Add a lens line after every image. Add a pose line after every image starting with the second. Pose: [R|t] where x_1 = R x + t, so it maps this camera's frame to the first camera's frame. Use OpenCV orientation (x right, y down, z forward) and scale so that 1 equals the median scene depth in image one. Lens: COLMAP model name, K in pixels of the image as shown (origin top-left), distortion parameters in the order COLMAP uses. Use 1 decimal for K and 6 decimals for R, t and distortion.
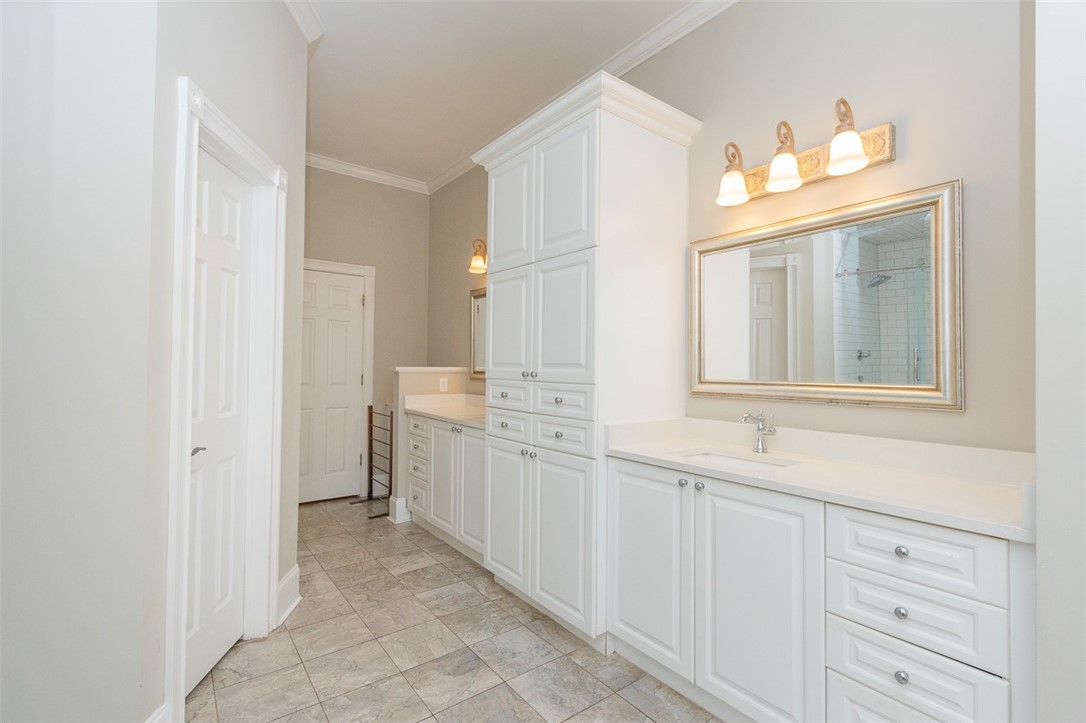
lens RADIAL K [[492.6, 0, 542.8], [0, 492.6, 360.3], [0, 0, 1]] dist [0.002932, 0.000017]
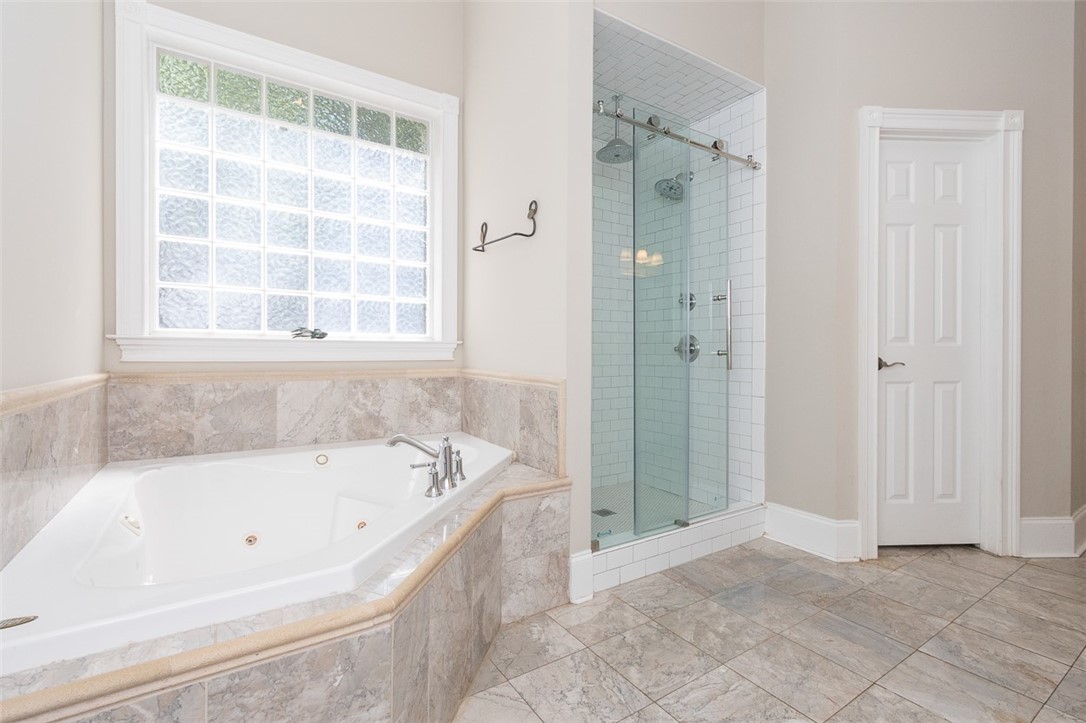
lens RADIAL K [[492.6, 0, 542.9], [0, 492.6, 356.9], [0, 0, 1]] dist [0.002932, 0.000017]
pose [[-0.075098, 0.000334, -0.997176, 0.589351], [0.014742, 0.999891, -0.000775, 0.115372], [0.997067, -0.014758, -0.075095, 0.096110]]
